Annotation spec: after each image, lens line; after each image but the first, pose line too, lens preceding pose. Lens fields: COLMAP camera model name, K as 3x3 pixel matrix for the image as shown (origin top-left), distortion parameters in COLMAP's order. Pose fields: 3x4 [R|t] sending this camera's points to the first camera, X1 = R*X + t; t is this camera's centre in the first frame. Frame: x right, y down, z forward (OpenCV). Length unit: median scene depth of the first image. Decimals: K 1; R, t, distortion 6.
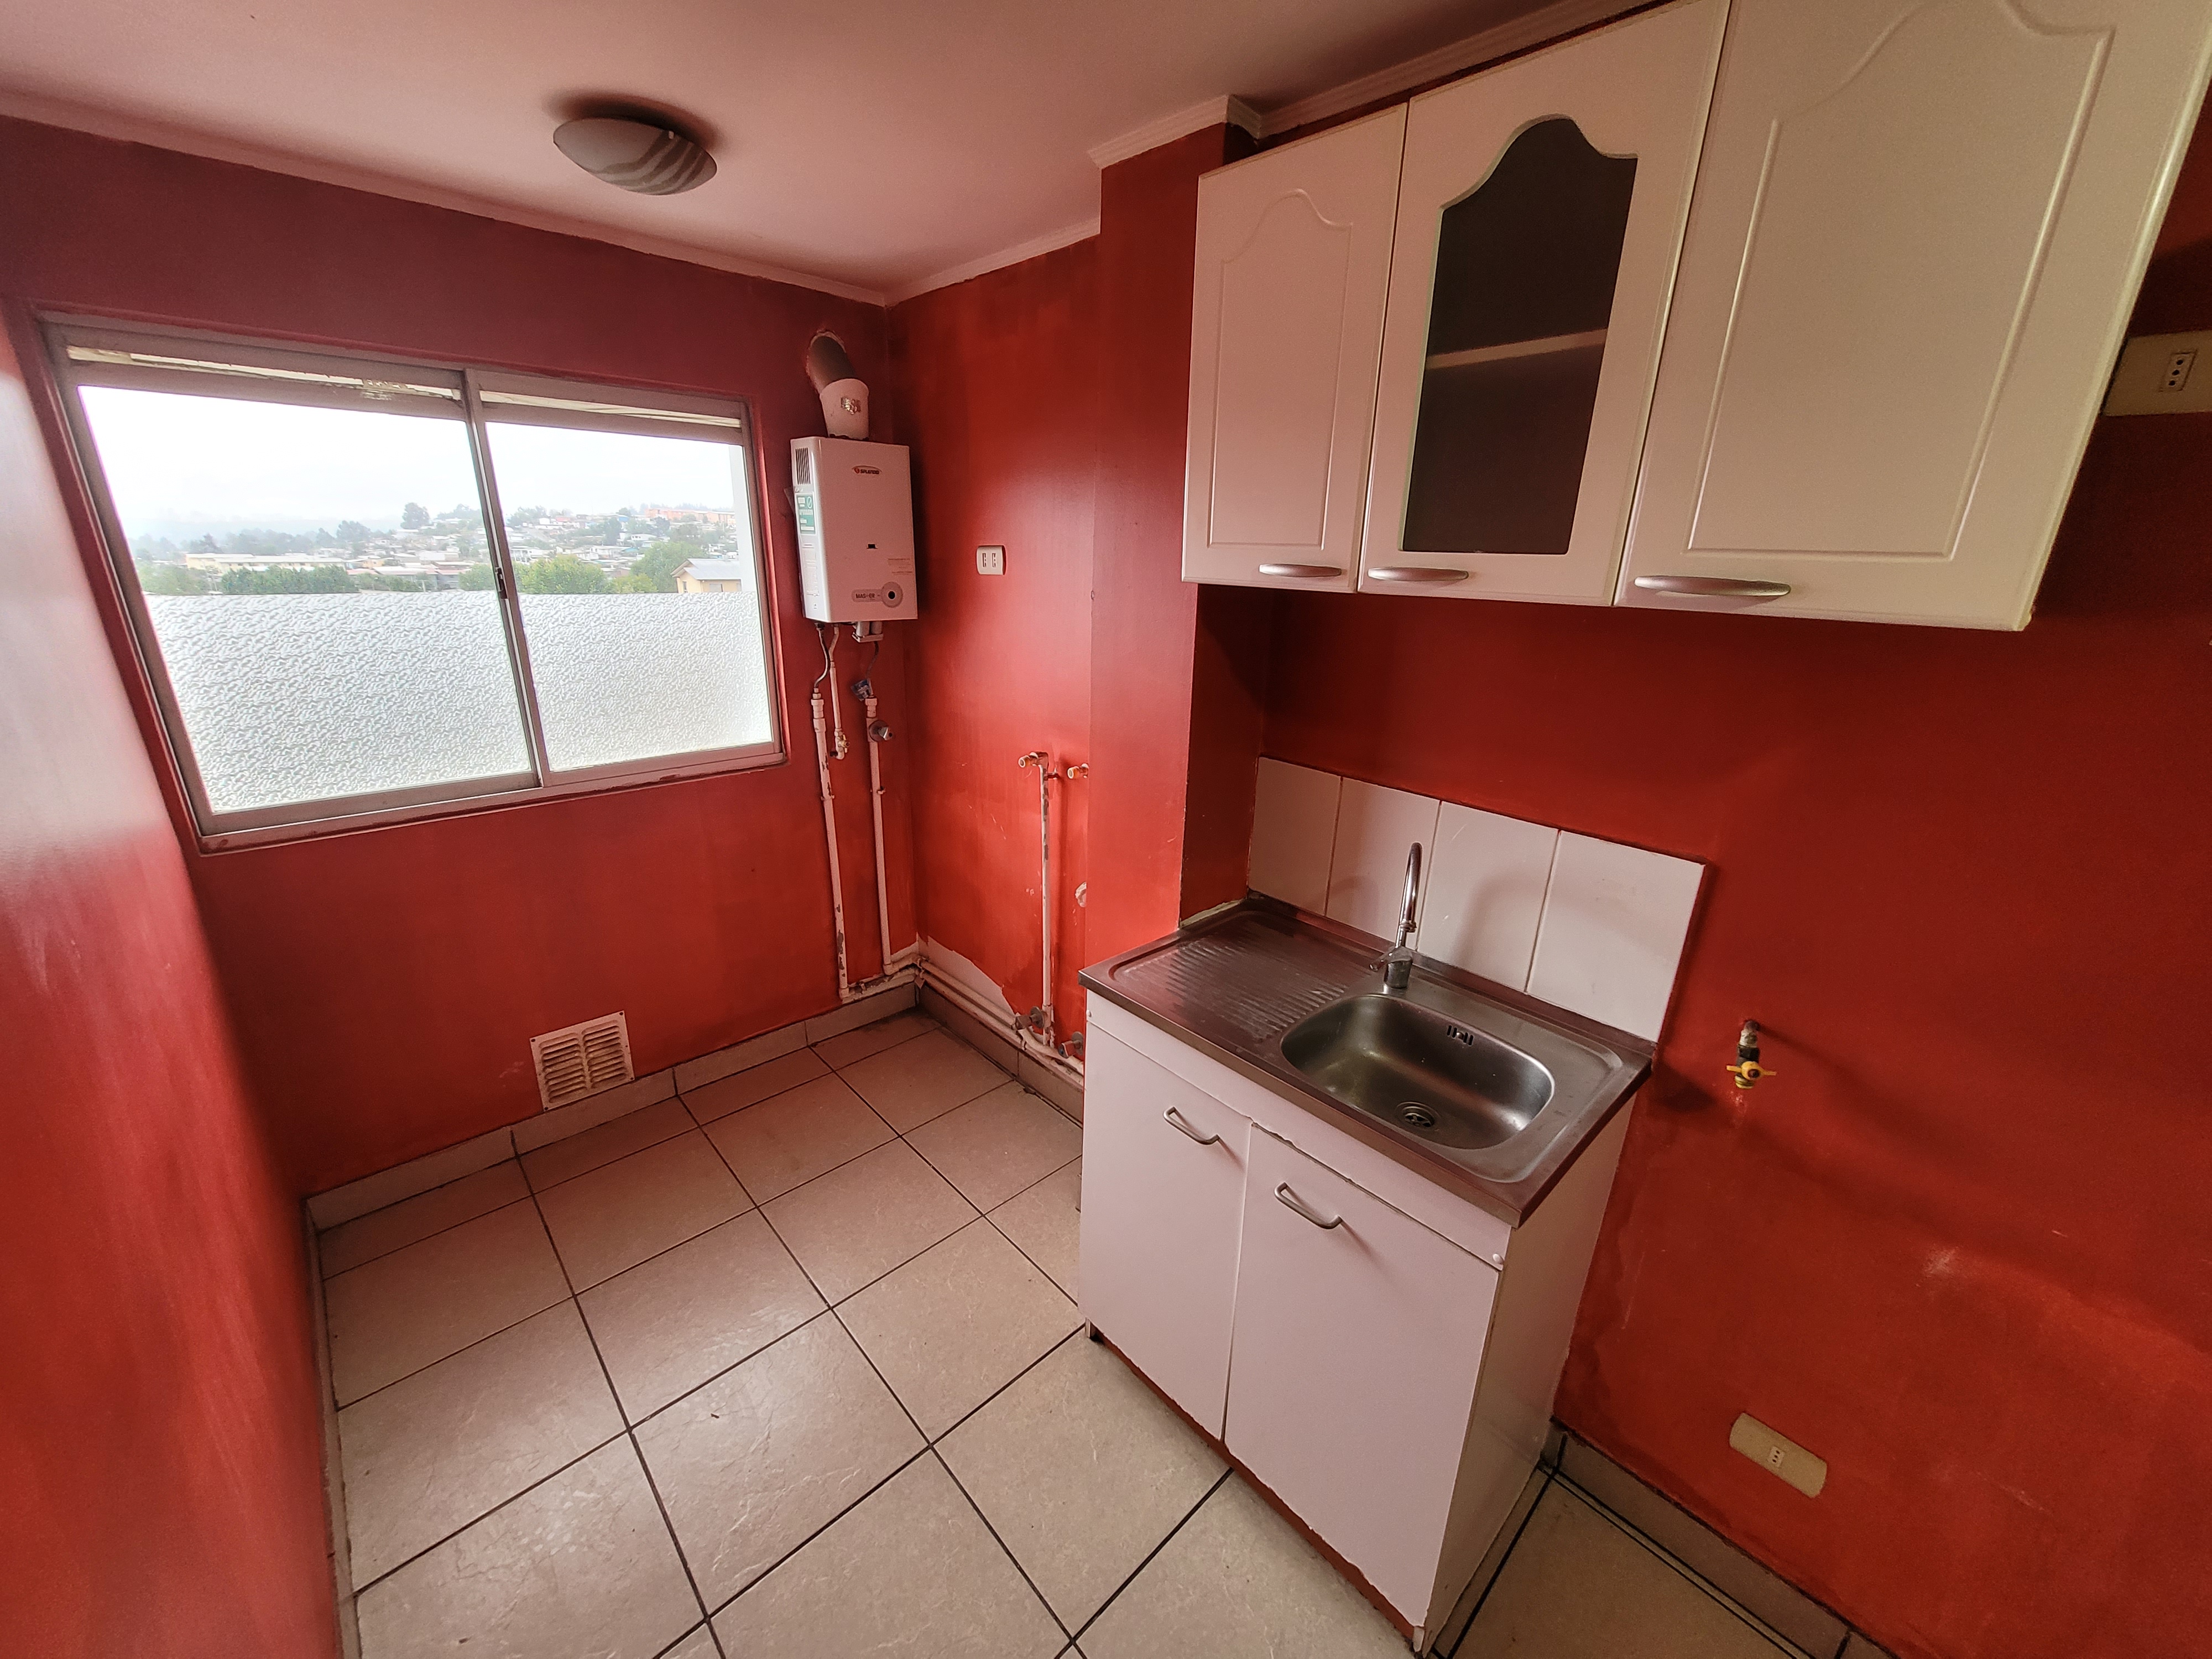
lens RADIAL K [[855.3, 0, 1103.6], [0, 855.3, 825.2], [0, 0, 1]] dist [-0.001755, 0.000830]
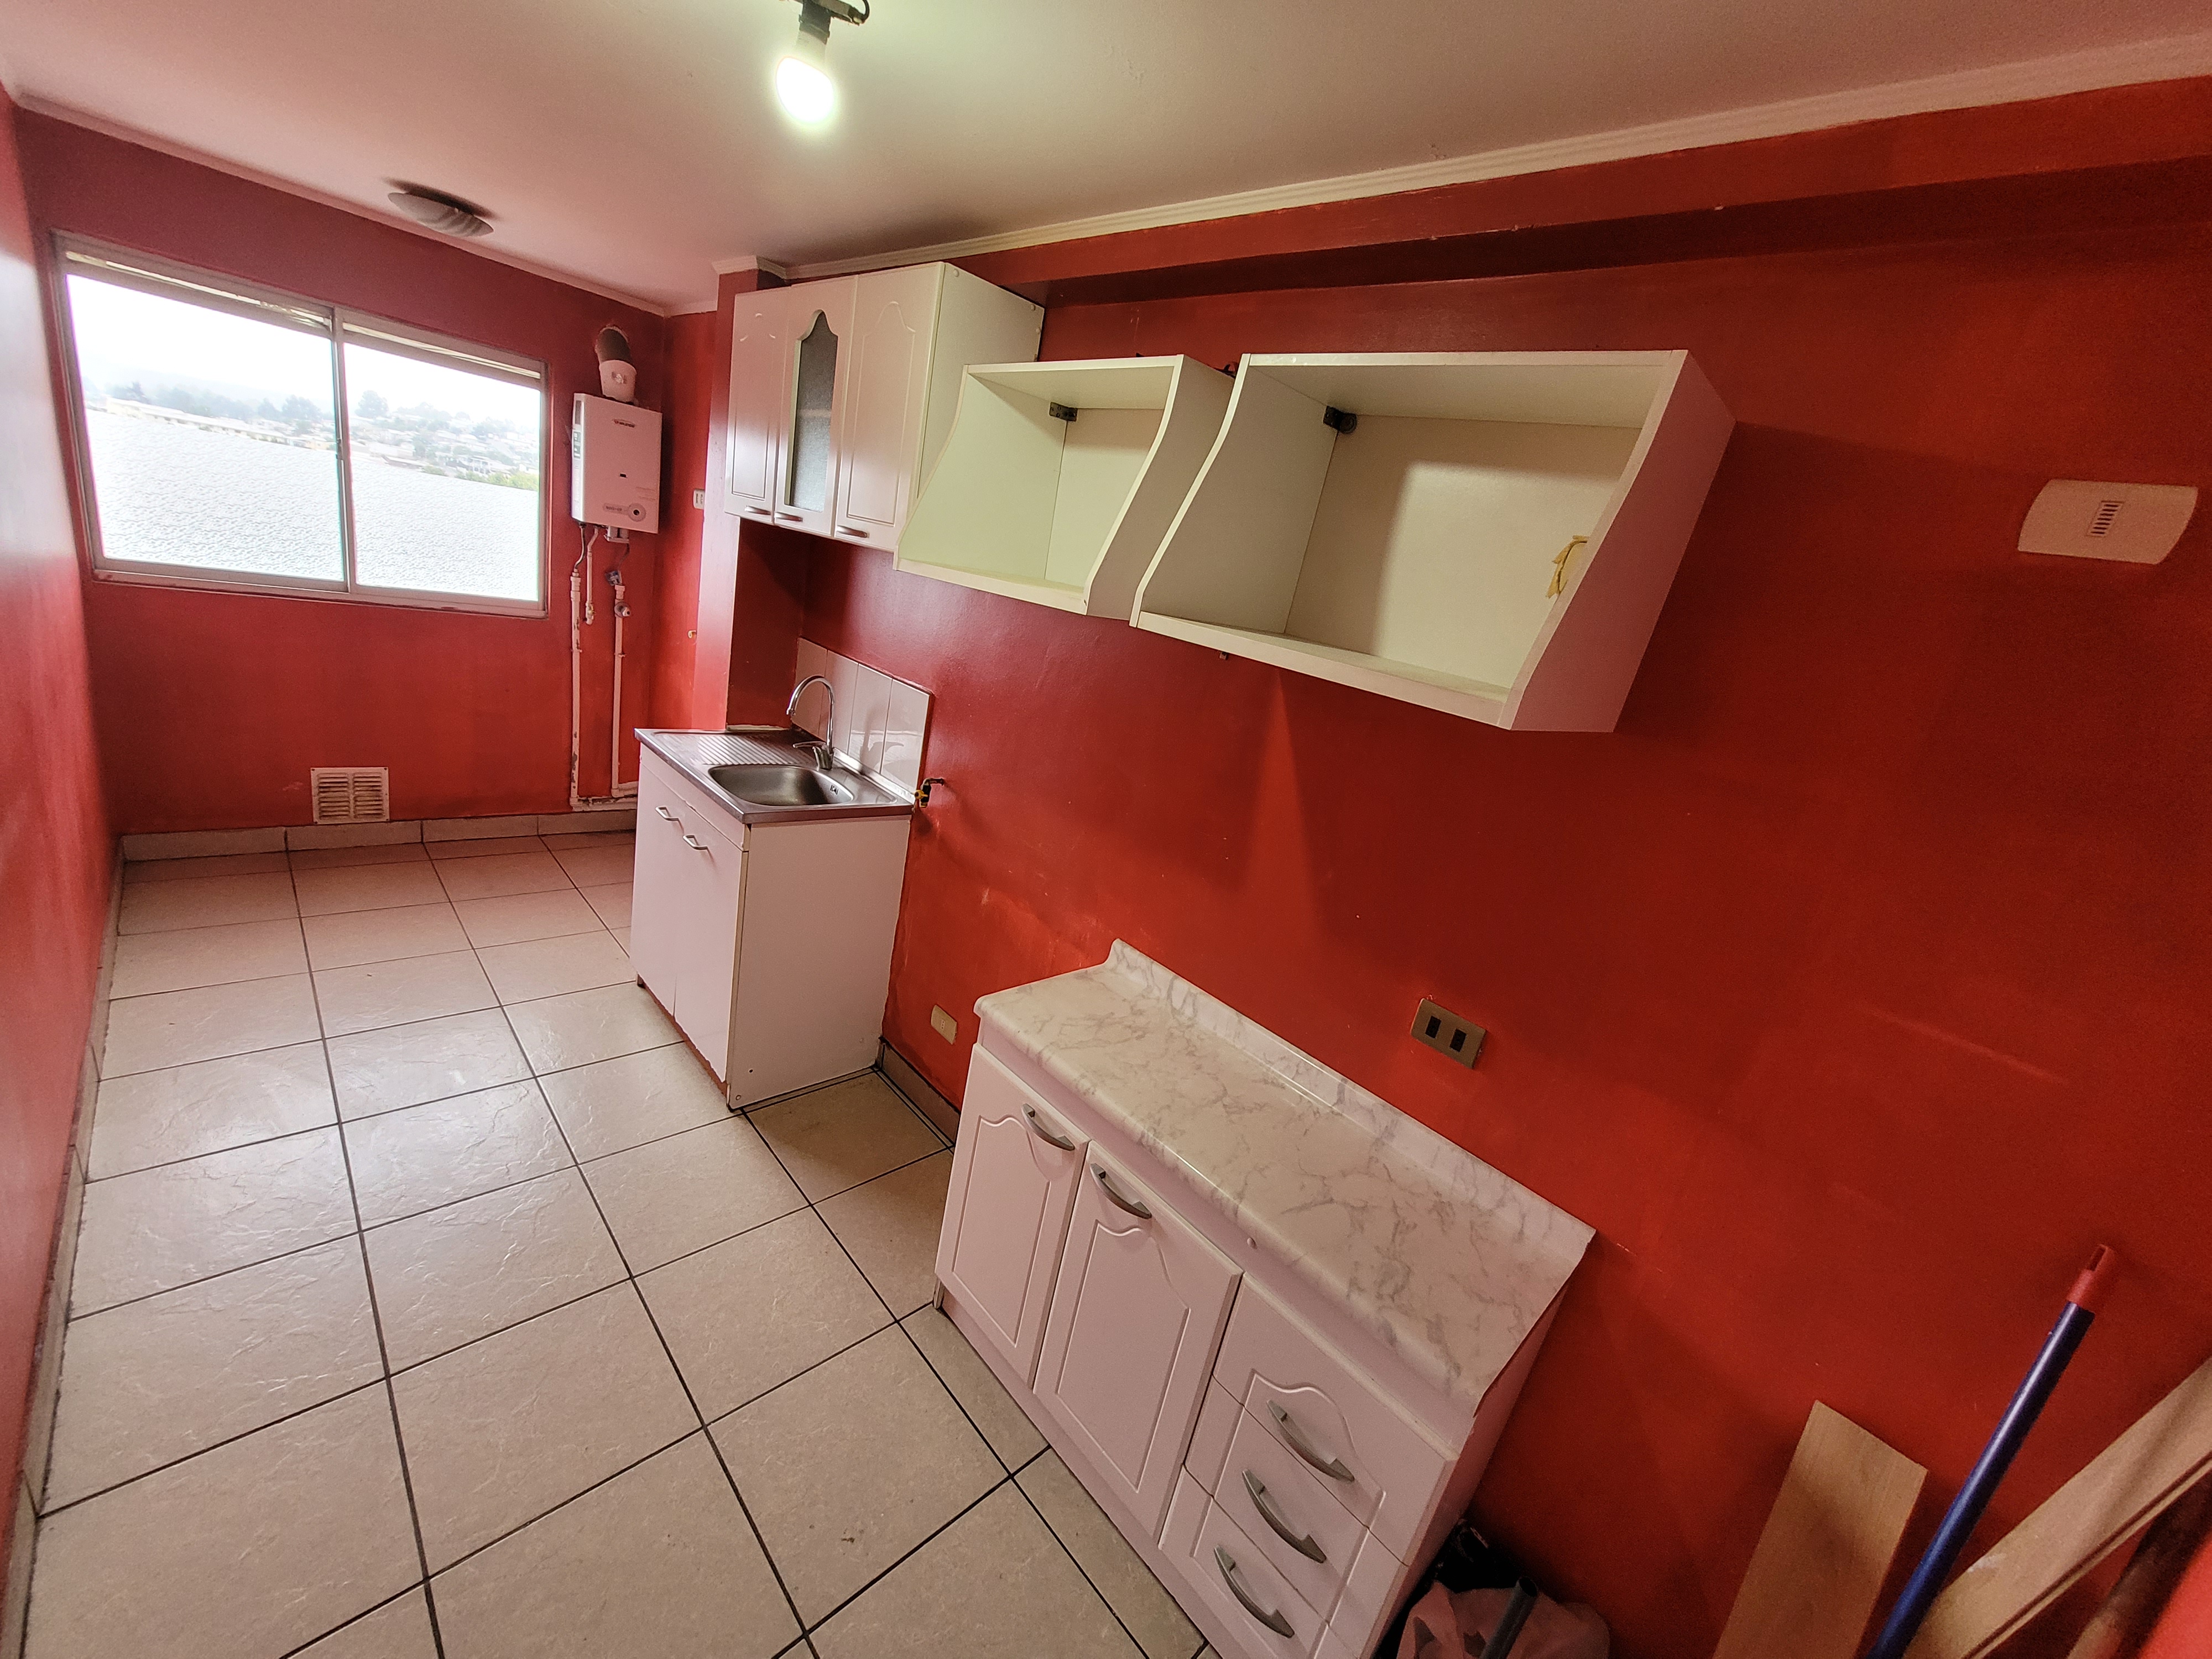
lens RADIAL K [[855.3, 0, 1099.9], [0, 855.3, 820.4], [0, 0, 1]] dist [-0.001755, 0.000830]
pose [[0.985286, 0.156251, 0.069261, 0.532050], [-0.154402, 0.987511, -0.031329, 0.175860], [-0.073291, 0.020174, 0.997107, -0.506007]]
